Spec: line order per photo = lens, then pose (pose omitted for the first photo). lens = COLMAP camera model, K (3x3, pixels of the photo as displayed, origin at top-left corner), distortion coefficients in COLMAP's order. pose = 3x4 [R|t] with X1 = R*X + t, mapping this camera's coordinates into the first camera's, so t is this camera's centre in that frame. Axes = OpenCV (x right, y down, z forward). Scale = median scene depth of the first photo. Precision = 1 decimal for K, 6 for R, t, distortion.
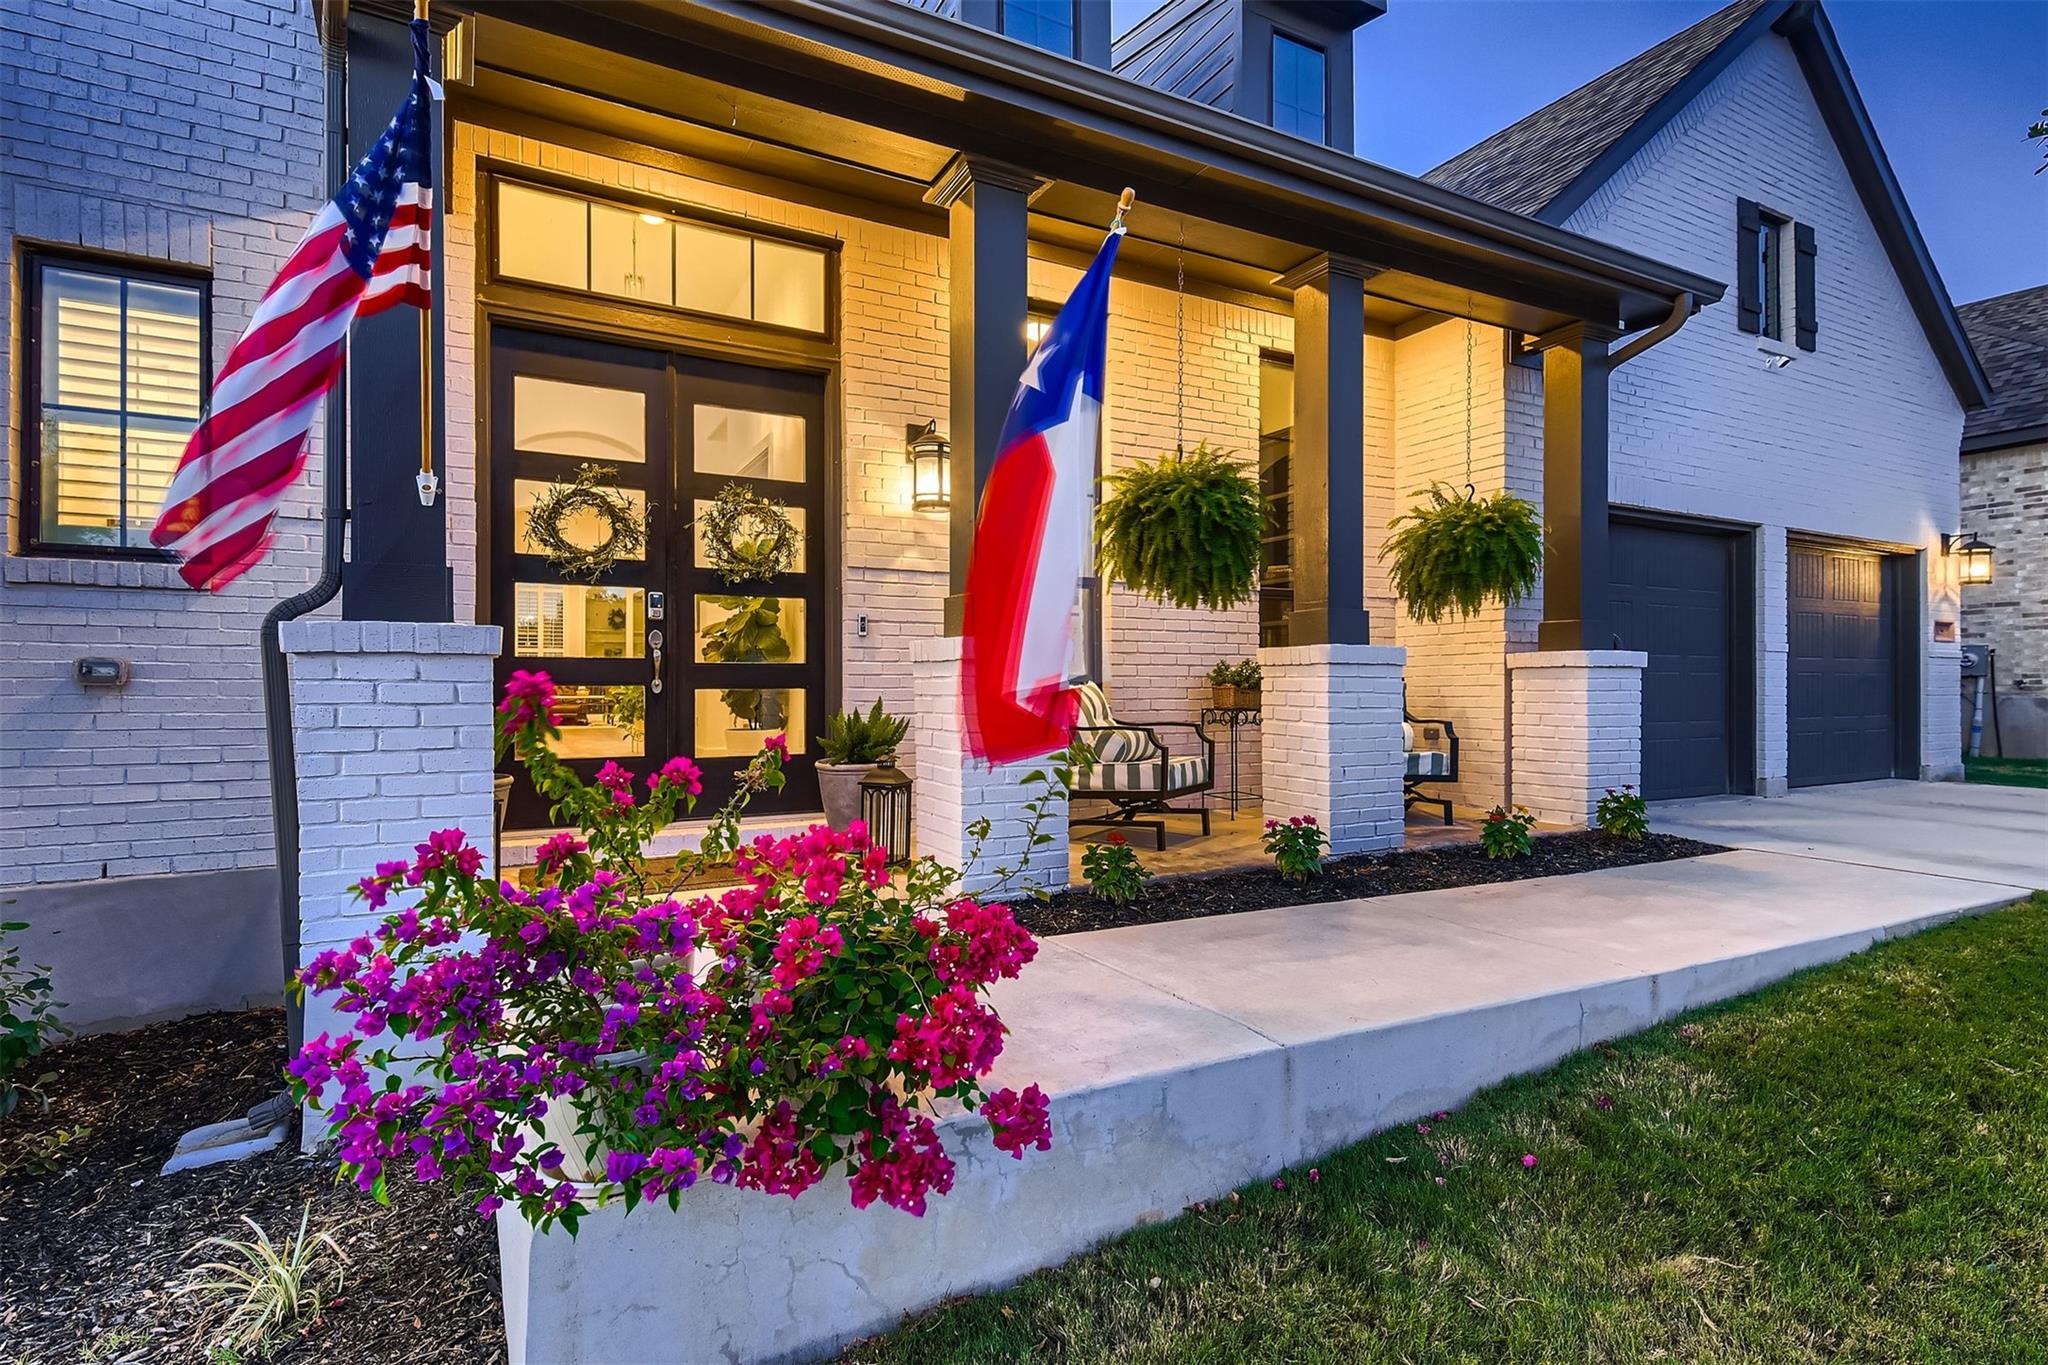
lens RADIAL K [[979.6, 0, 1021.4], [0, 979.6, 672.0], [0, 0, 1]] dist [0.011334, -0.000545]
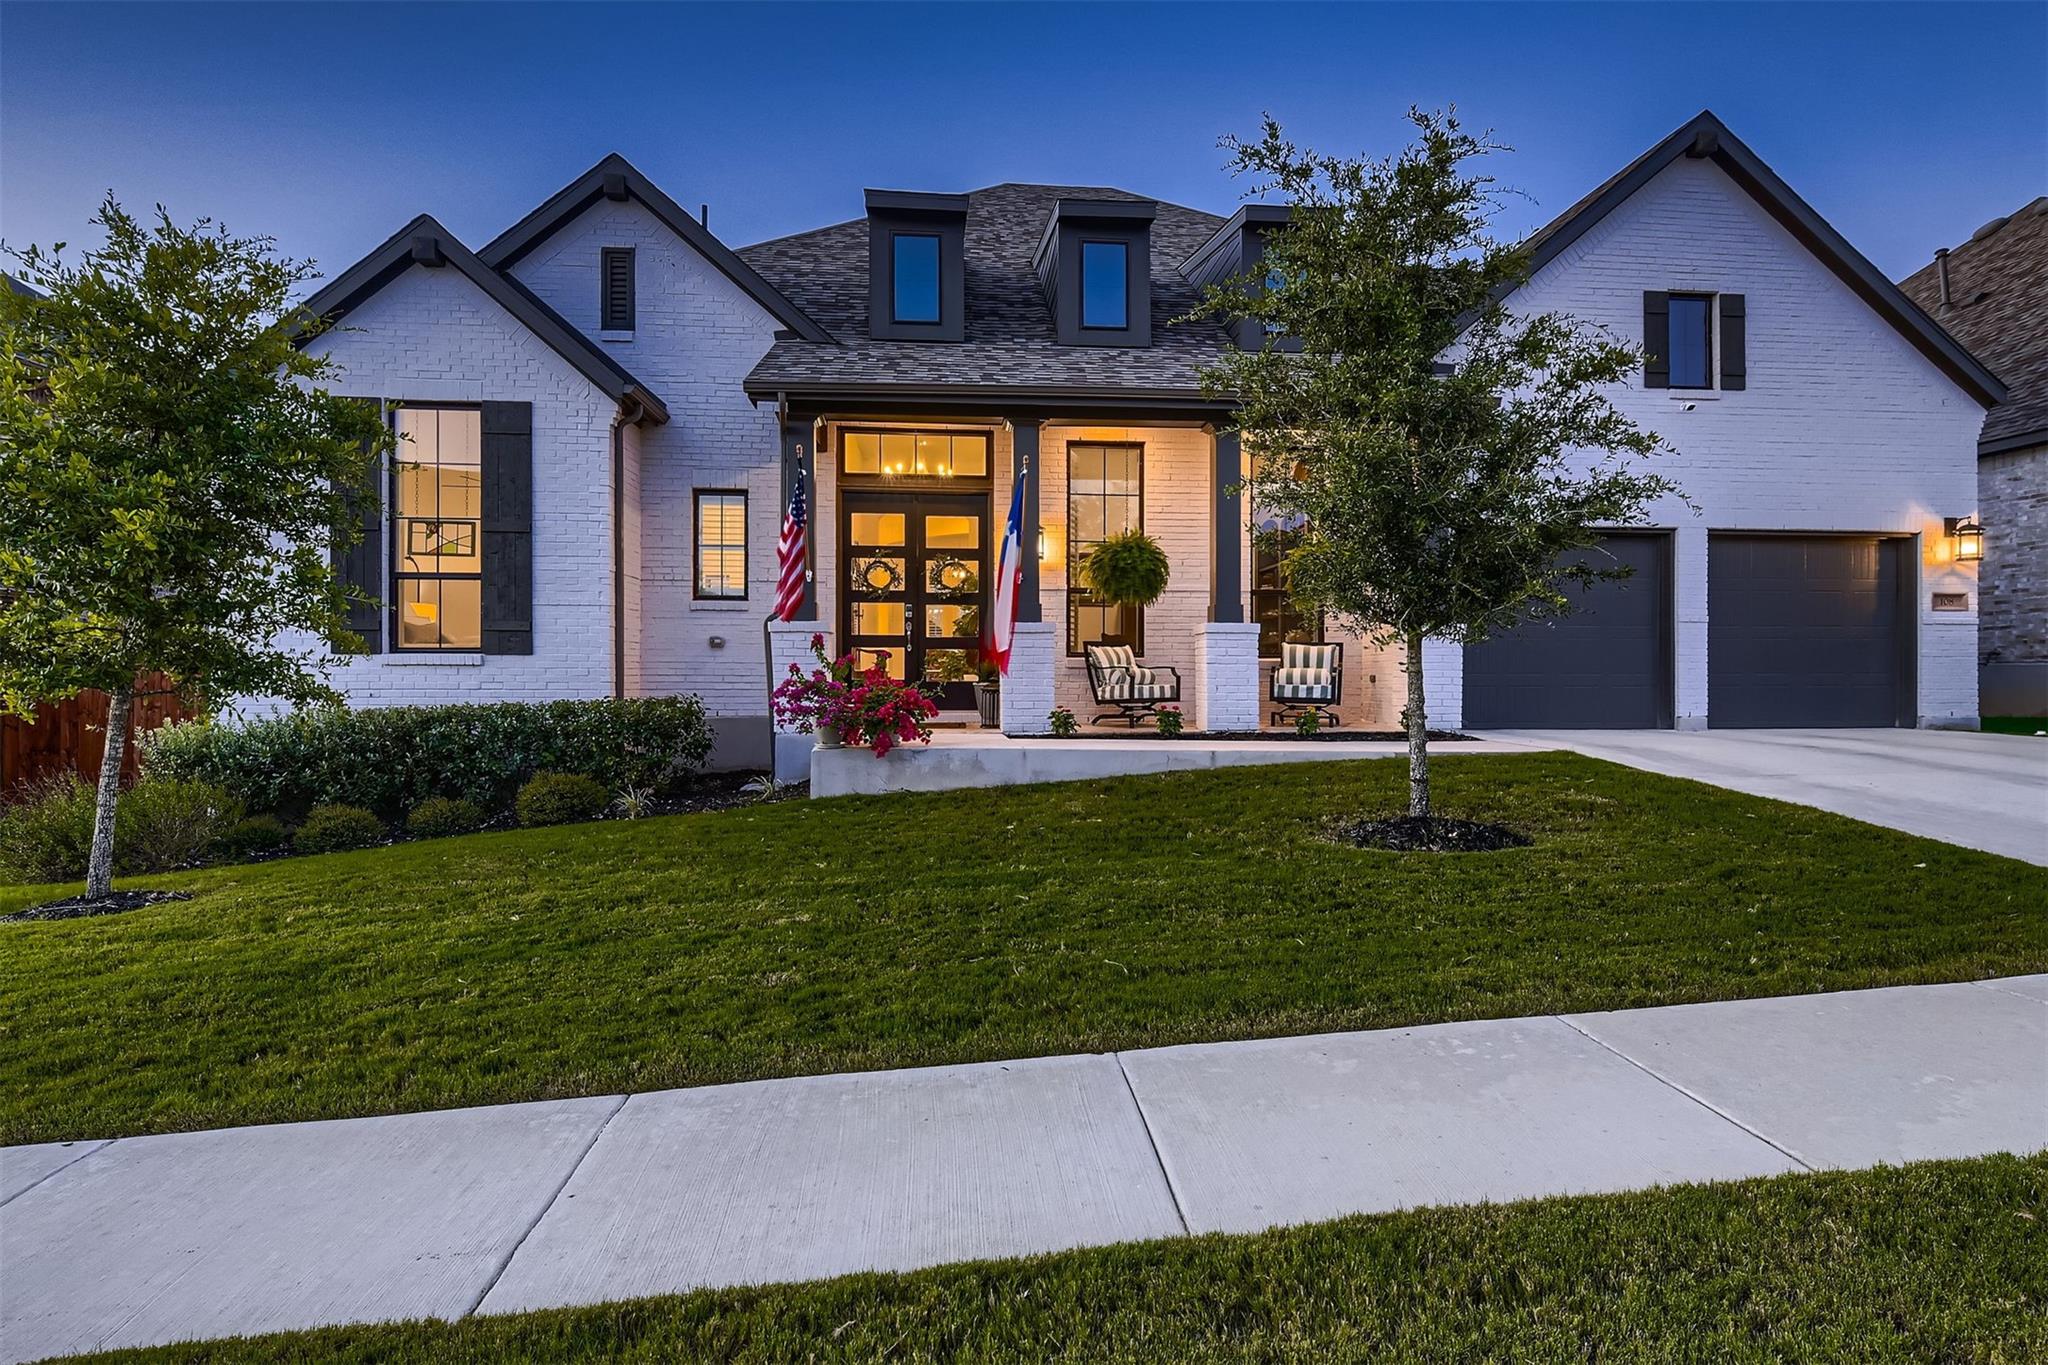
lens RADIAL K [[1102.1, 0, 1024.0], [0, 1102.1, 682.5], [0, 0, 1]] dist [-0.000291, 0.000248]
pose [[0.914731, 0.003926, -0.404045, 0.838389], [0.003298, 0.999847, 0.017182, 0.049297], [0.404050, -0.017049, 0.914578, -1.121704]]
